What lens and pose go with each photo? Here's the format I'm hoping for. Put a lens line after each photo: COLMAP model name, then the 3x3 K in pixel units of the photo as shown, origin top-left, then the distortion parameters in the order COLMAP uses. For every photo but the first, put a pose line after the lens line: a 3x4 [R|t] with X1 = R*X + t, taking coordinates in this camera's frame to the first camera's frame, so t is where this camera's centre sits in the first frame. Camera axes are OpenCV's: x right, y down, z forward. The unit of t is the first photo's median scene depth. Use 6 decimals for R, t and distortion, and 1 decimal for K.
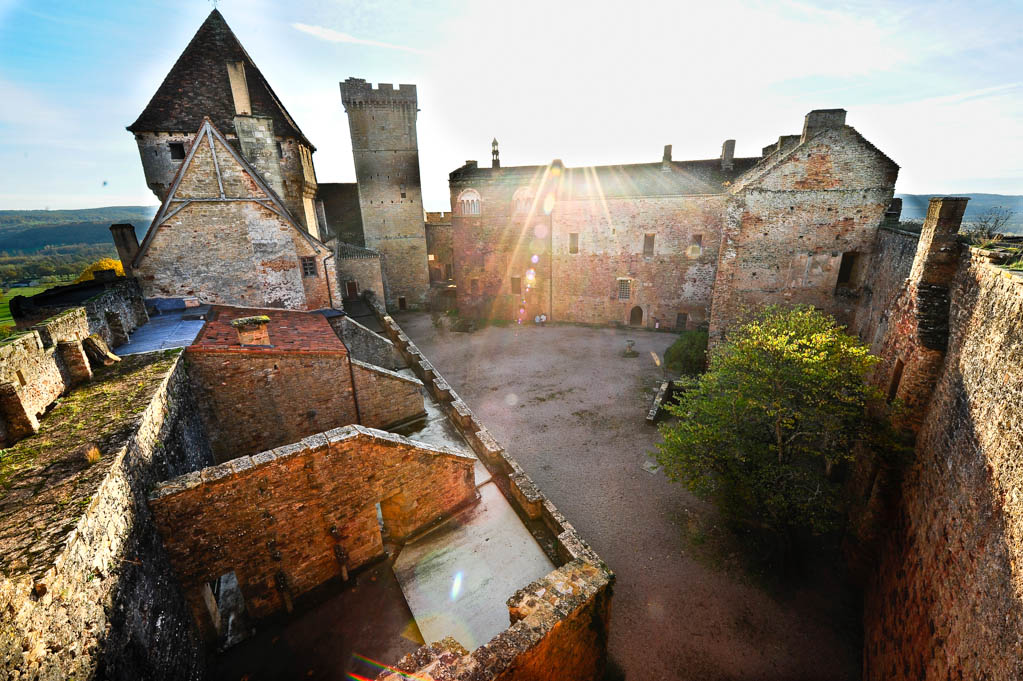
lens RADIAL K [[405.1, 0, 511.5], [0, 405.1, 340.5], [0, 0, 1]] dist [-0.025781, 0.000031]
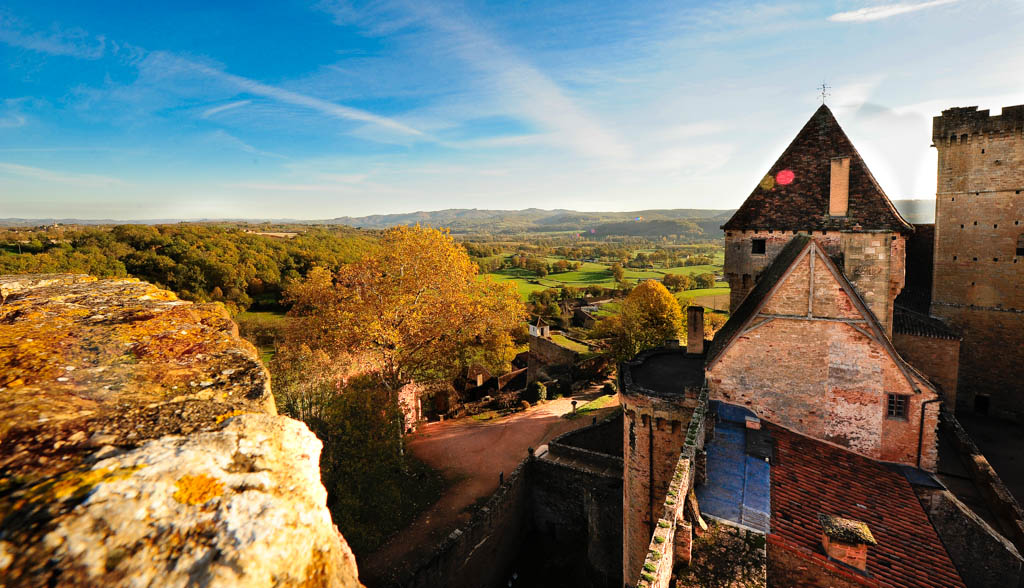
lens RADIAL K [[410.6, 0, 513.5], [0, 410.6, 260.2], [0, 0, 1]] dist [-0.021996, 0.000113]
pose [[0.456744, 0.078504, -0.886128, -0.202974], [-0.277210, 0.959062, -0.057919, -0.220301], [0.845304, 0.272098, 0.459808, -0.029475]]
